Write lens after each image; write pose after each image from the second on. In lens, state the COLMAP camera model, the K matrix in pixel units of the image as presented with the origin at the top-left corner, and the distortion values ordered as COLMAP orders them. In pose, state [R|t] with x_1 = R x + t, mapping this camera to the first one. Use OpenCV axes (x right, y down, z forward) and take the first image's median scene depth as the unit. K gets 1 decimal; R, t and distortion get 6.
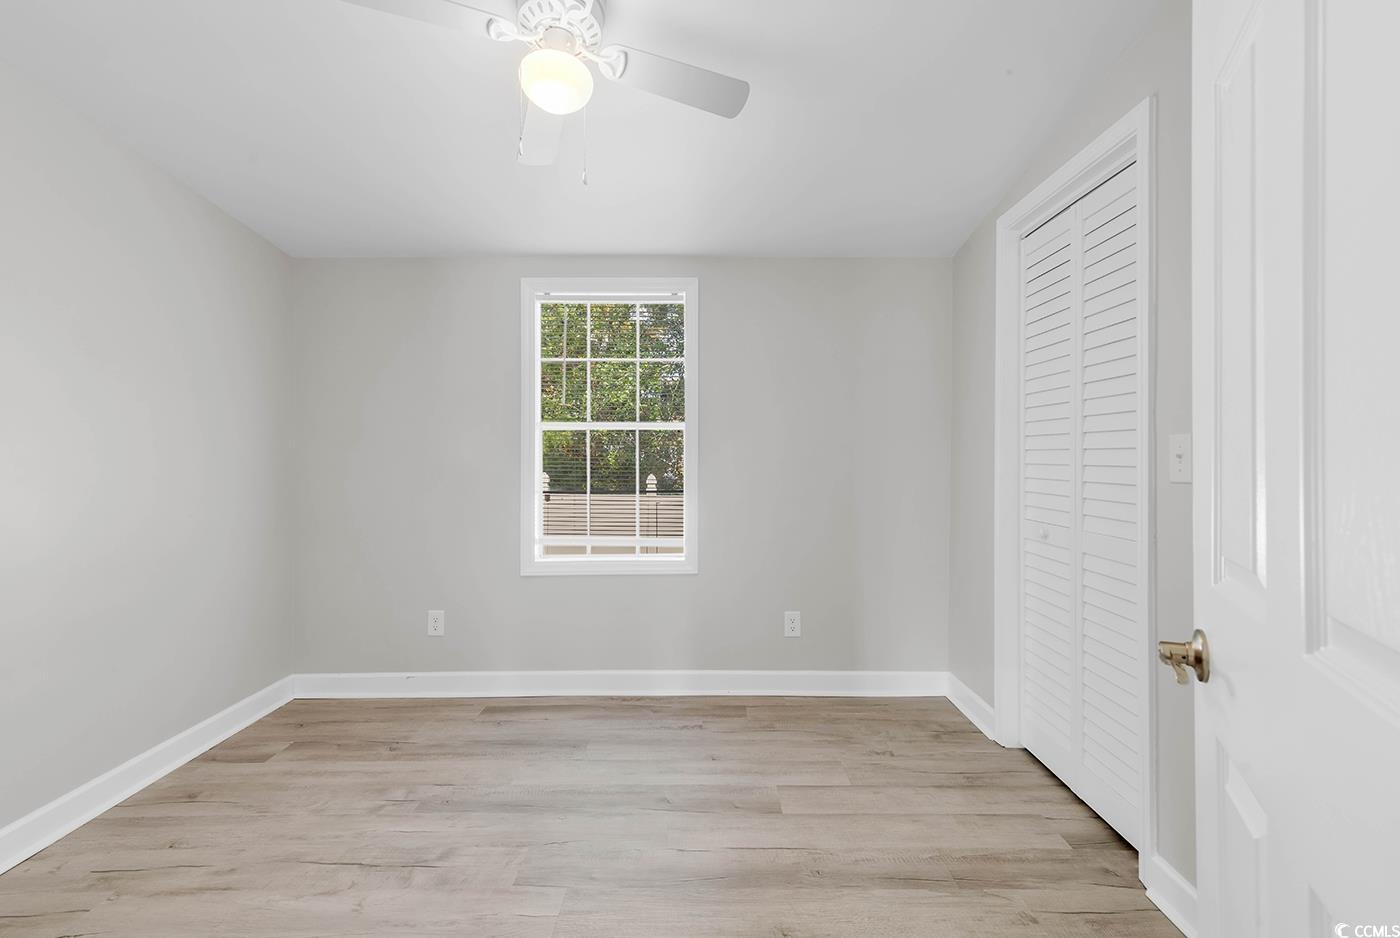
lens RADIAL K [[946.8, 0, 693.0], [0, 946.8, 459.0], [0, 0, 1]] dist [0.031223, -0.002649]
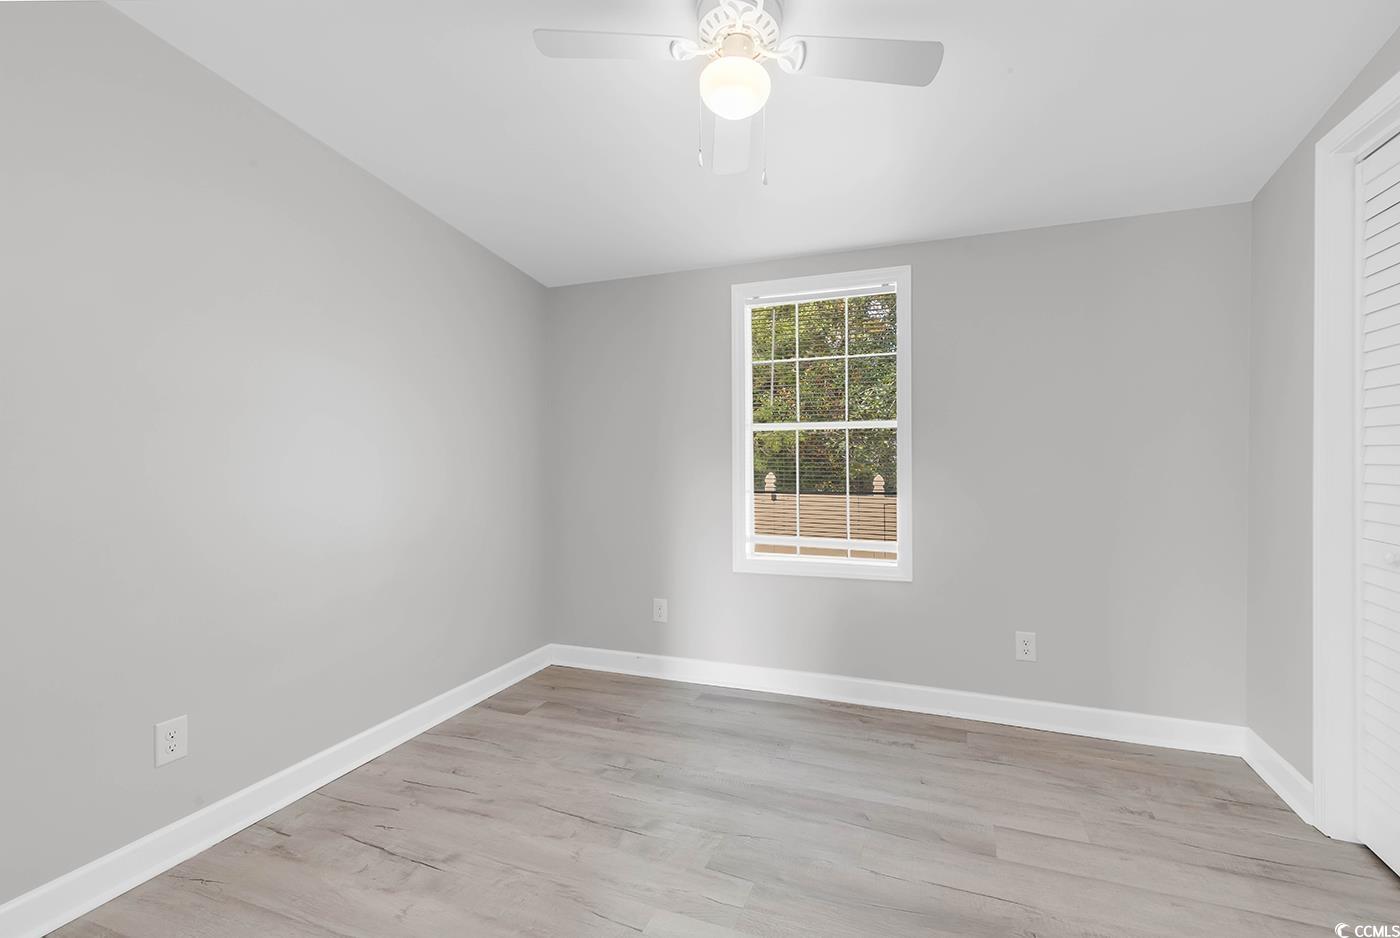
lens RADIAL K [[869.8, 0, 695.0], [0, 869.8, 462.0], [0, 0, 1]] dist [0.026293, -0.005457]
pose [[0.870228, -0.000160, -0.492649, 0.253453], [0.003778, 0.999973, 0.006348, -0.003491], [0.492634, -0.007385, 0.870205, 0.151823]]
